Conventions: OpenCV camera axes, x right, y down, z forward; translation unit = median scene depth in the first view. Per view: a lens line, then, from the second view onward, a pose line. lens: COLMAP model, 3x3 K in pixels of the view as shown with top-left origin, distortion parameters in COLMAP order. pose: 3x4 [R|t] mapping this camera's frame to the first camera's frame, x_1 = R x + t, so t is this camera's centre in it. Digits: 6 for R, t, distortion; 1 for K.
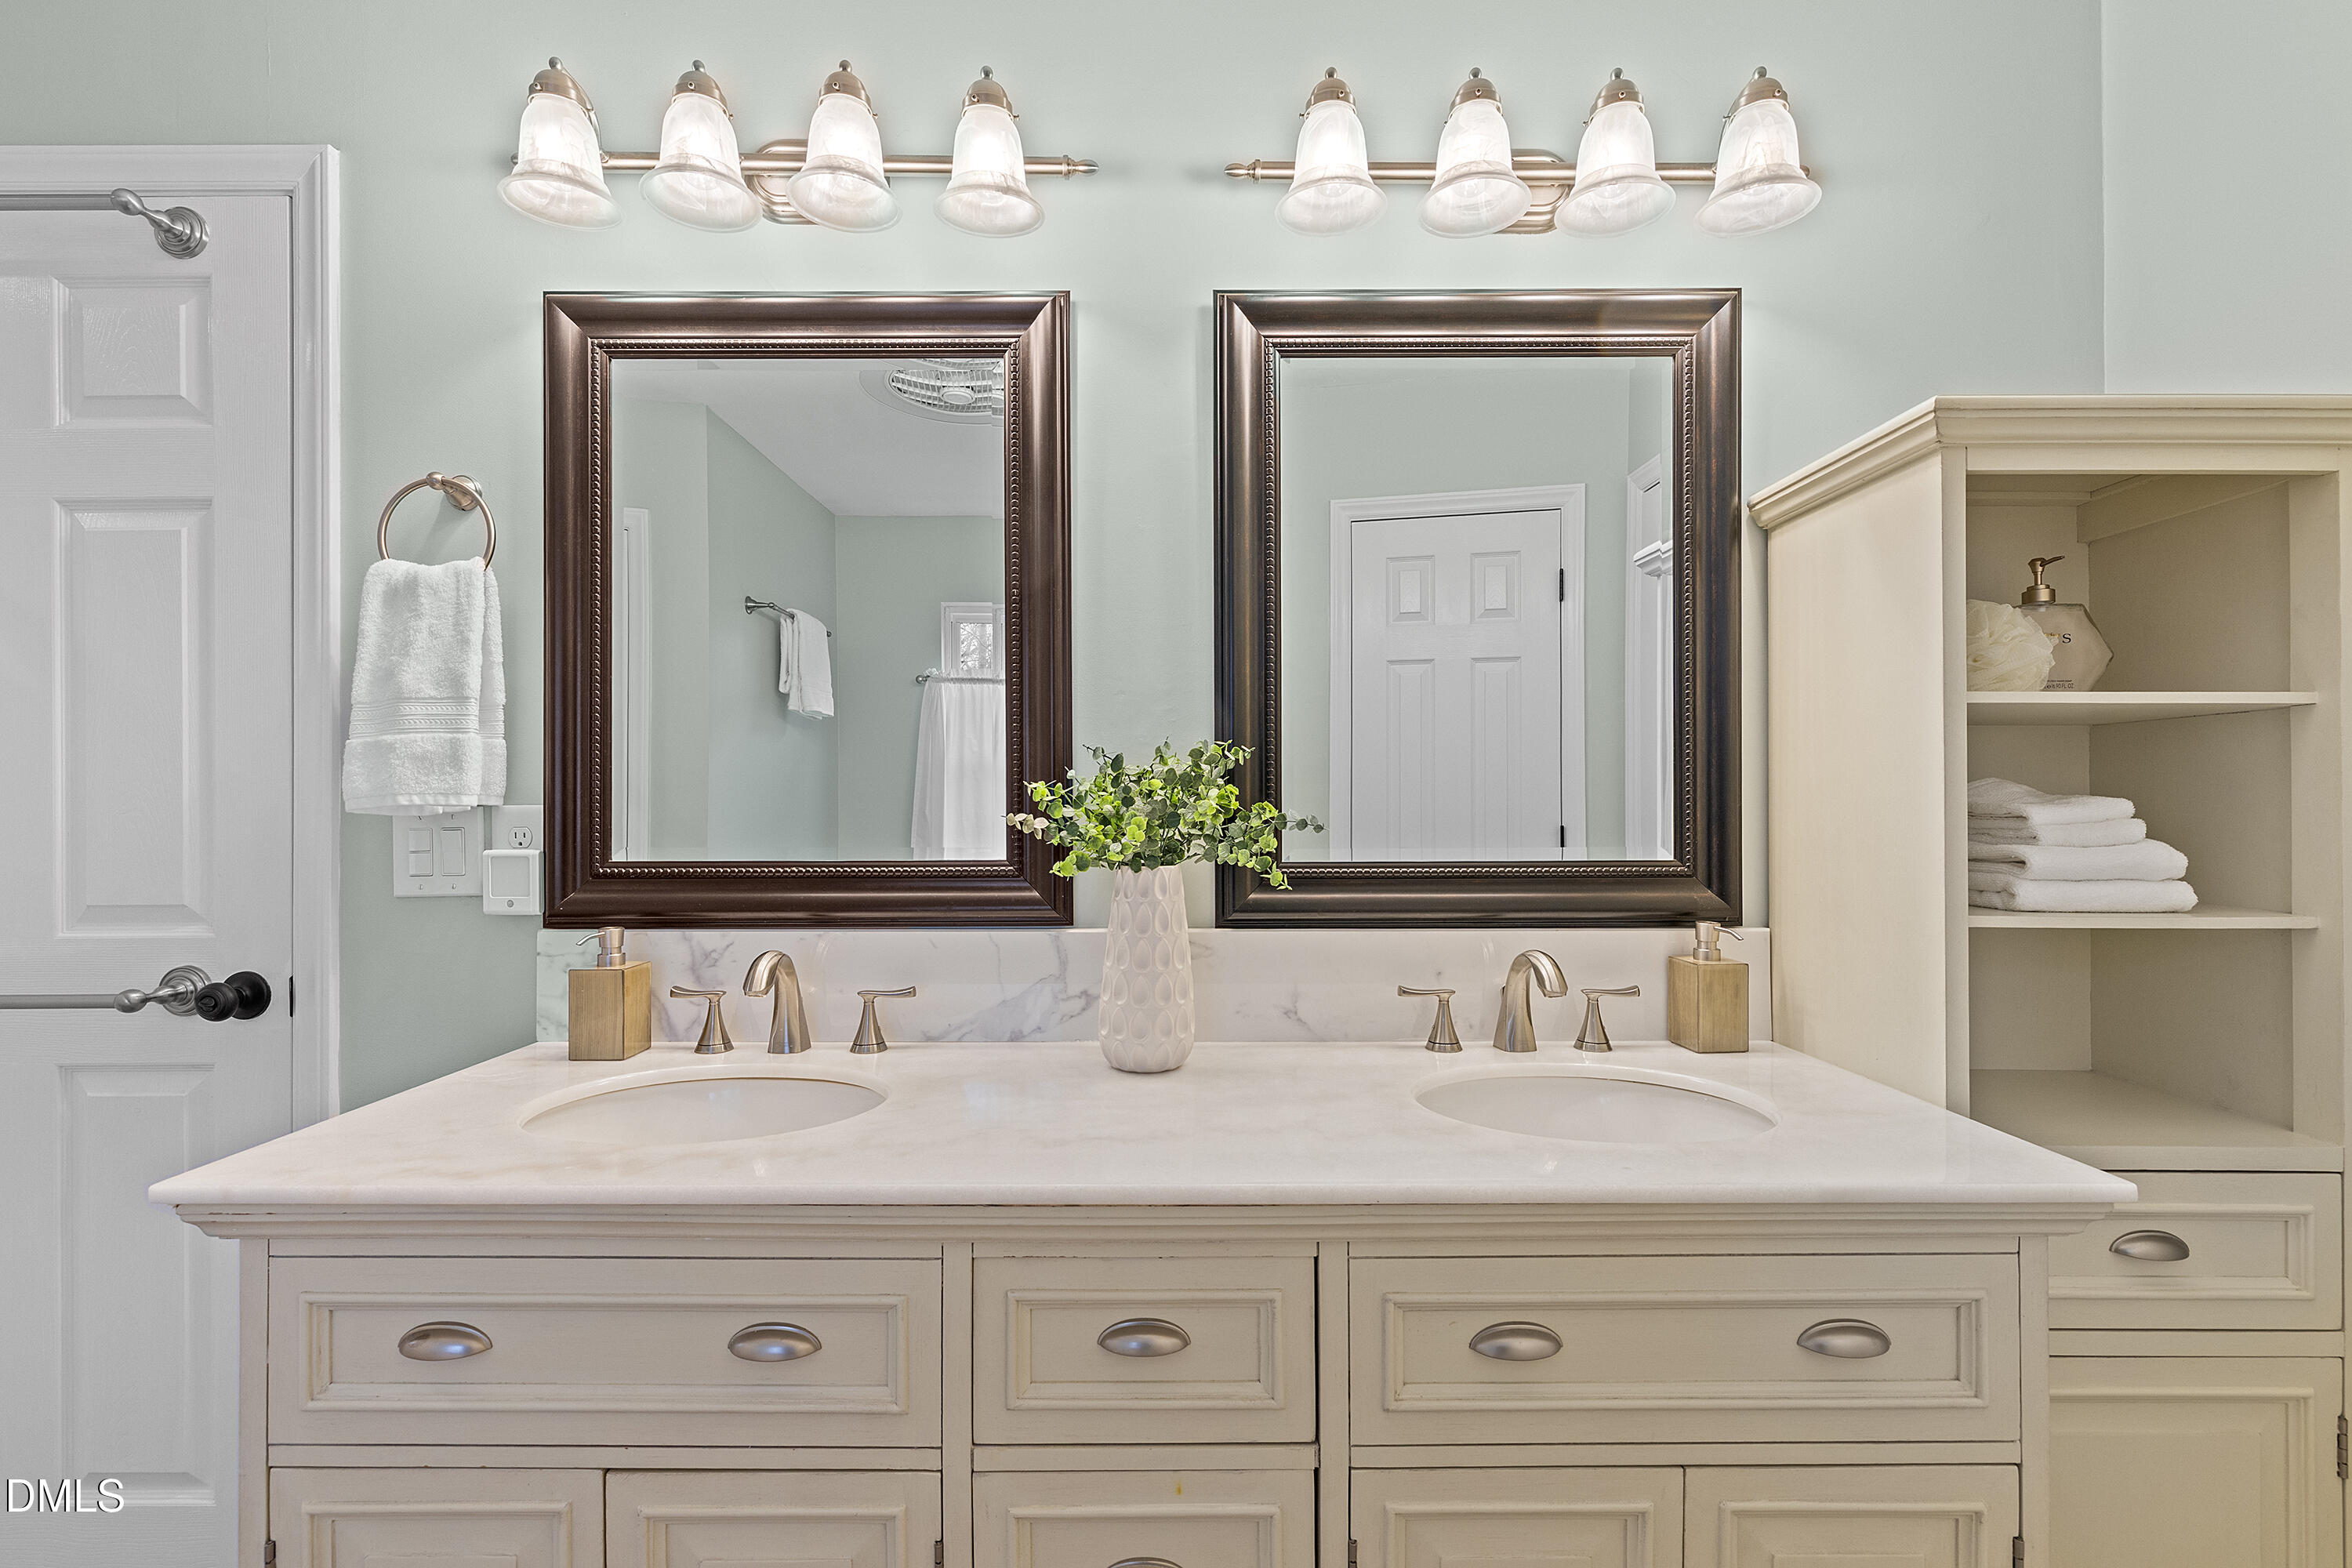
lens RADIAL K [[1017.7, 0, 1173.8], [0, 1017.7, 790.7], [0, 0, 1]] dist [-0.002493, 0.001448]
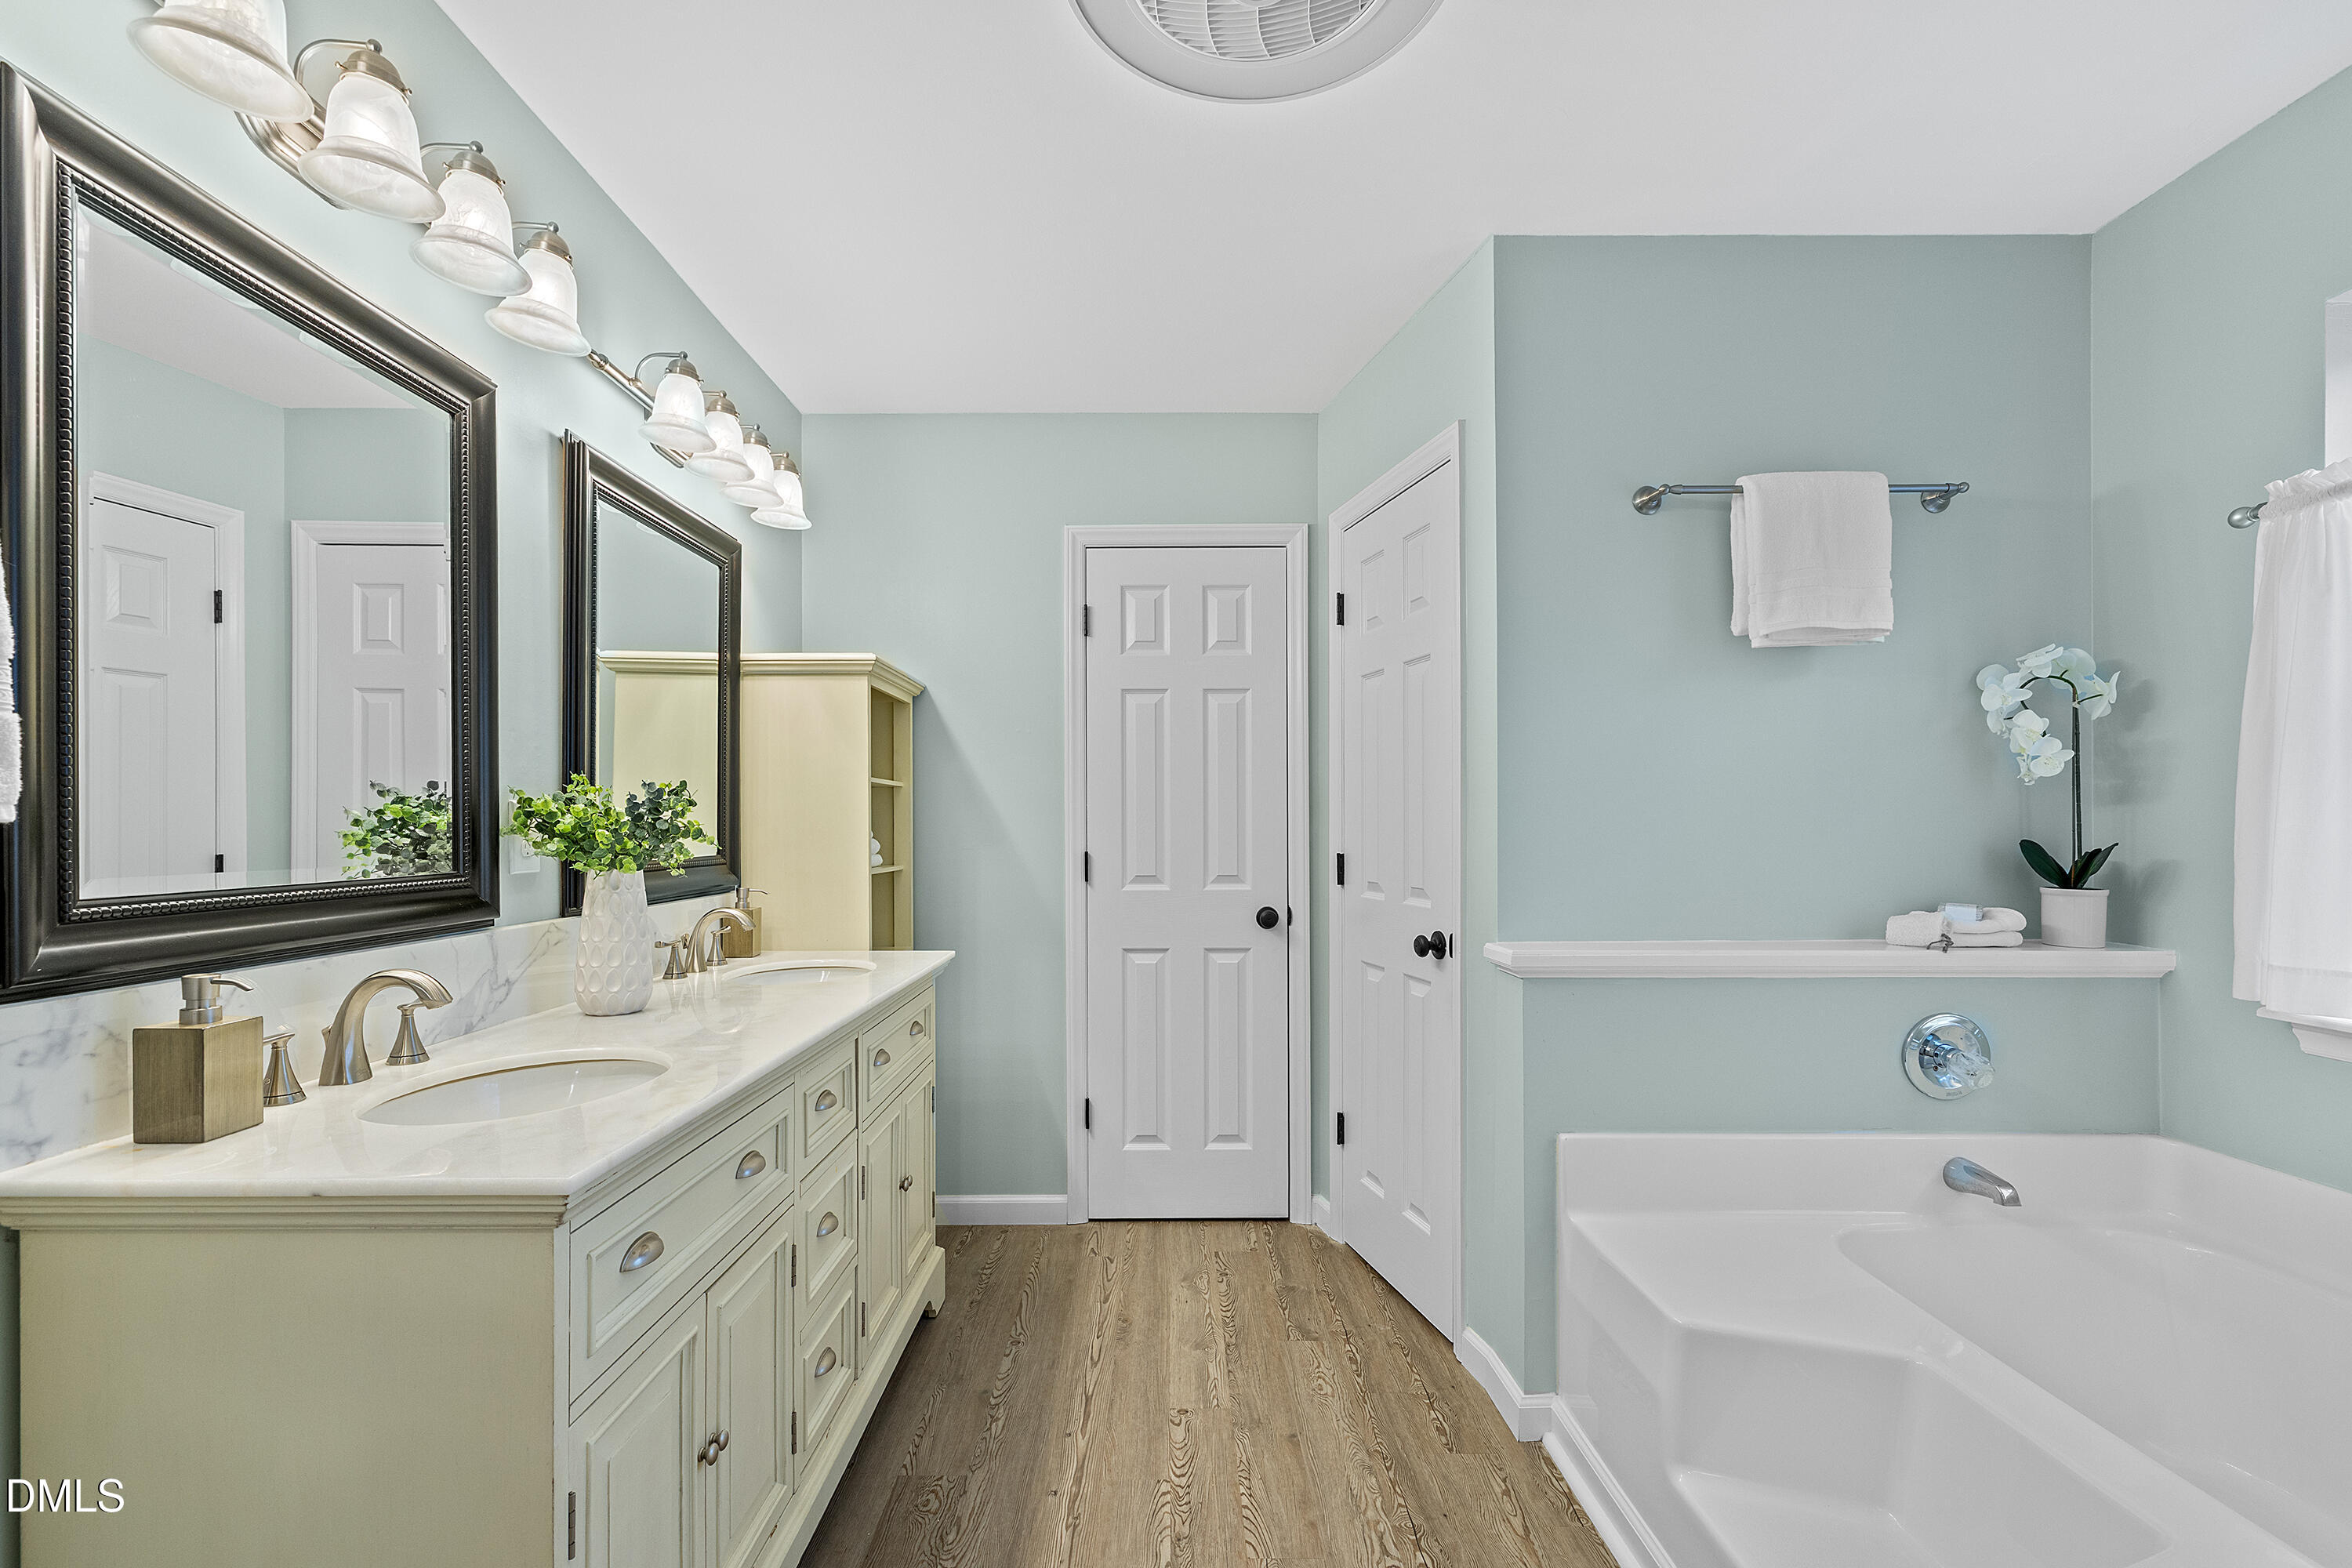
lens RADIAL K [[1017.7, 0, 1160.3], [0, 1017.7, 822.6], [0, 0, 1]] dist [-0.002493, 0.001448]
pose [[0.002187, 0.004077, 0.999989, -1.272698], [-0.001873, 0.999990, -0.004073, 0.017034], [-0.999996, -0.001864, 0.002194, 0.235687]]
